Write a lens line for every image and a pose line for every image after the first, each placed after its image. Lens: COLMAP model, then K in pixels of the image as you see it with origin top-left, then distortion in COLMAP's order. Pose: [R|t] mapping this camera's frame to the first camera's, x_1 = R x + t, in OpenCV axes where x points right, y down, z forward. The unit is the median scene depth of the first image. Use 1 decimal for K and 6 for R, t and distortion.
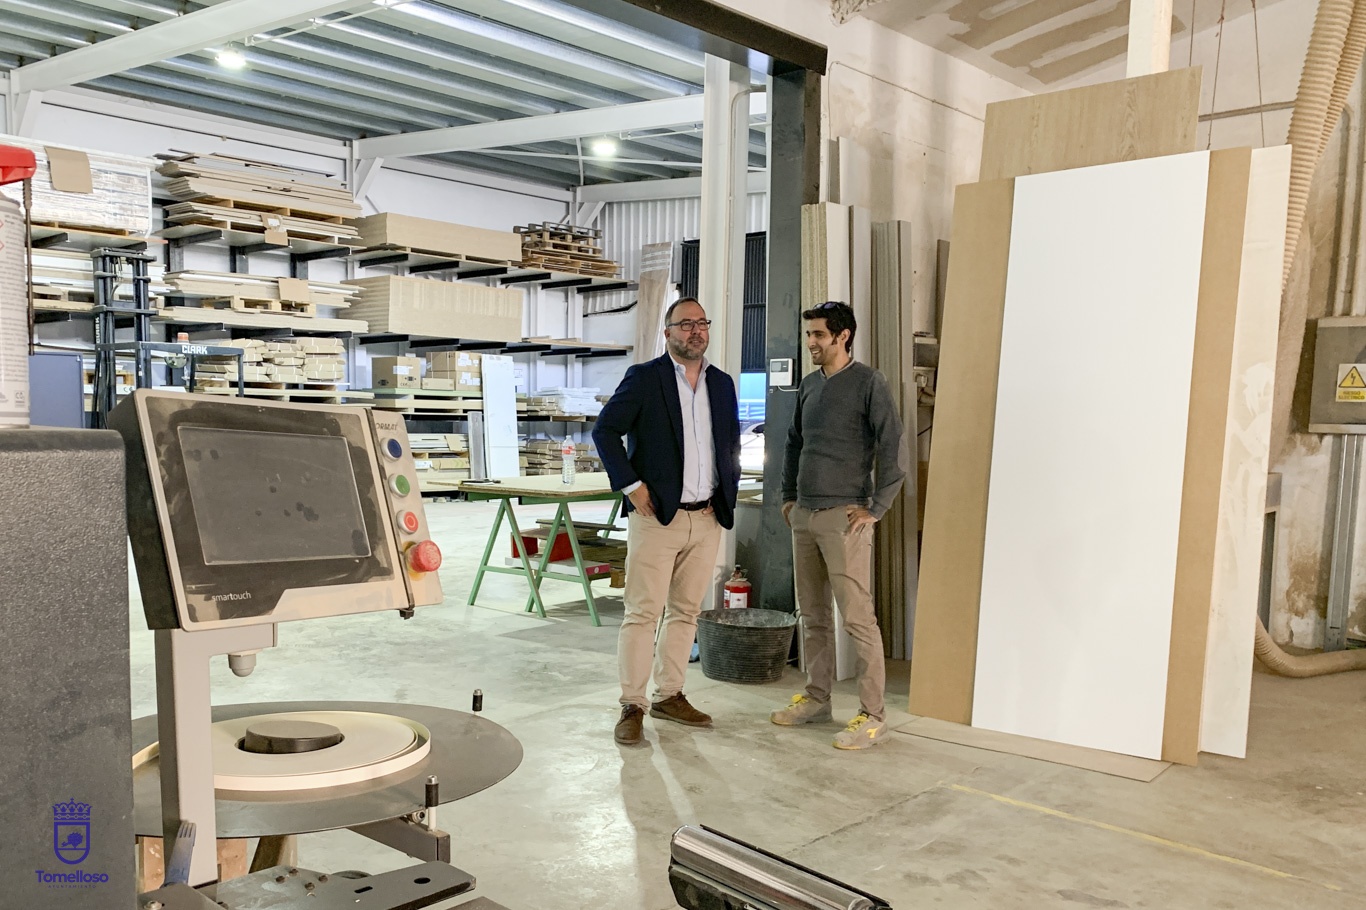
lens RADIAL K [[1219.1, 0, 683.0], [0, 1219.1, 455.0], [0, 0, 1]] dist [0.042768, -0.003842]
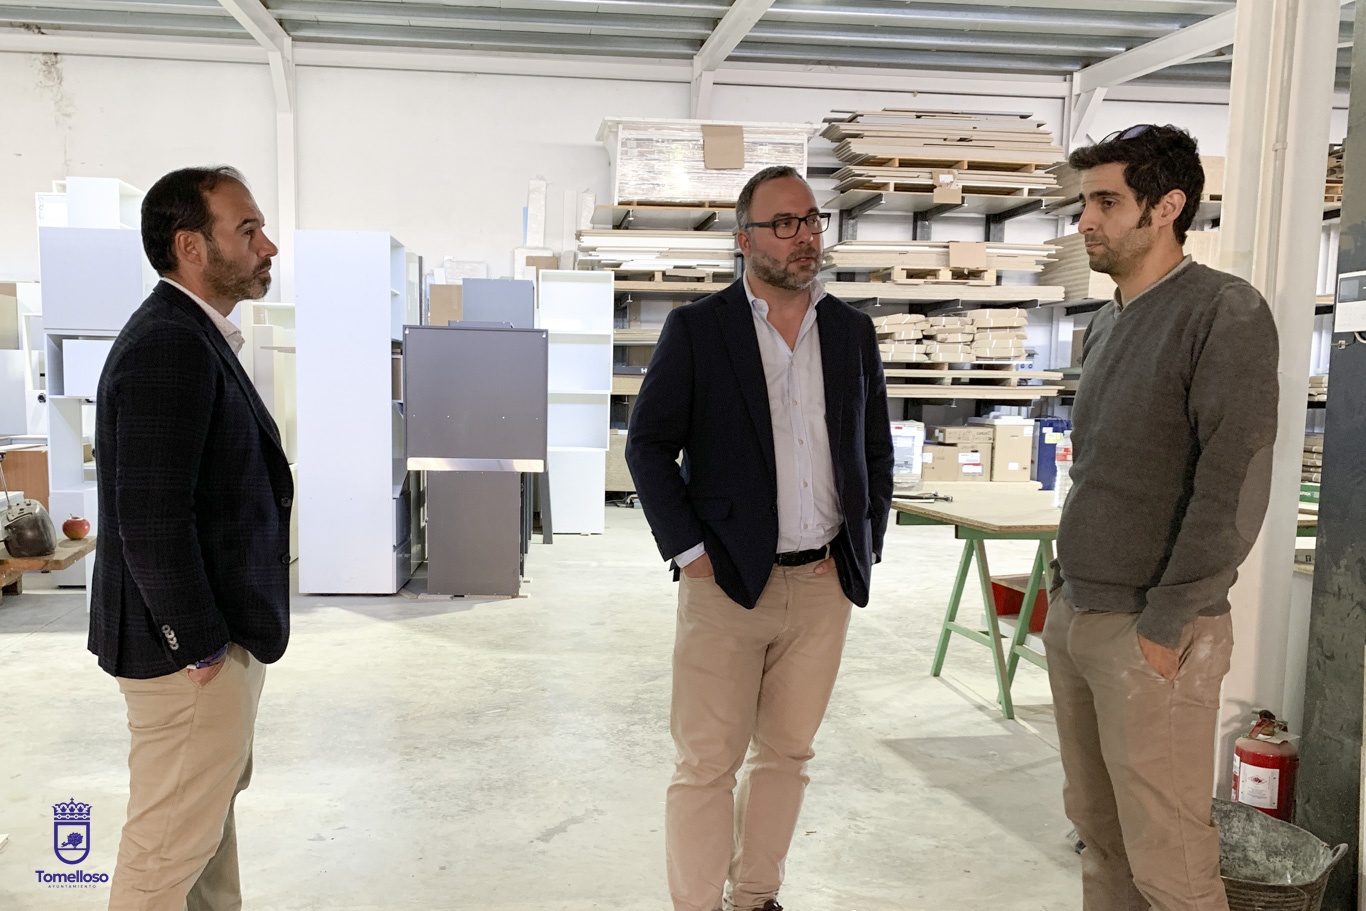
lens RADIAL K [[1219.1, 0, 683.0], [0, 1219.1, 455.5], [0, 0, 1]] dist [0.042768, -0.003842]
pose [[0.766220, 0.030302, -0.641864, 0.088047], [-0.021434, 0.999537, 0.021600, -0.007852], [0.642221, -0.002792, 0.766515, 0.214534]]
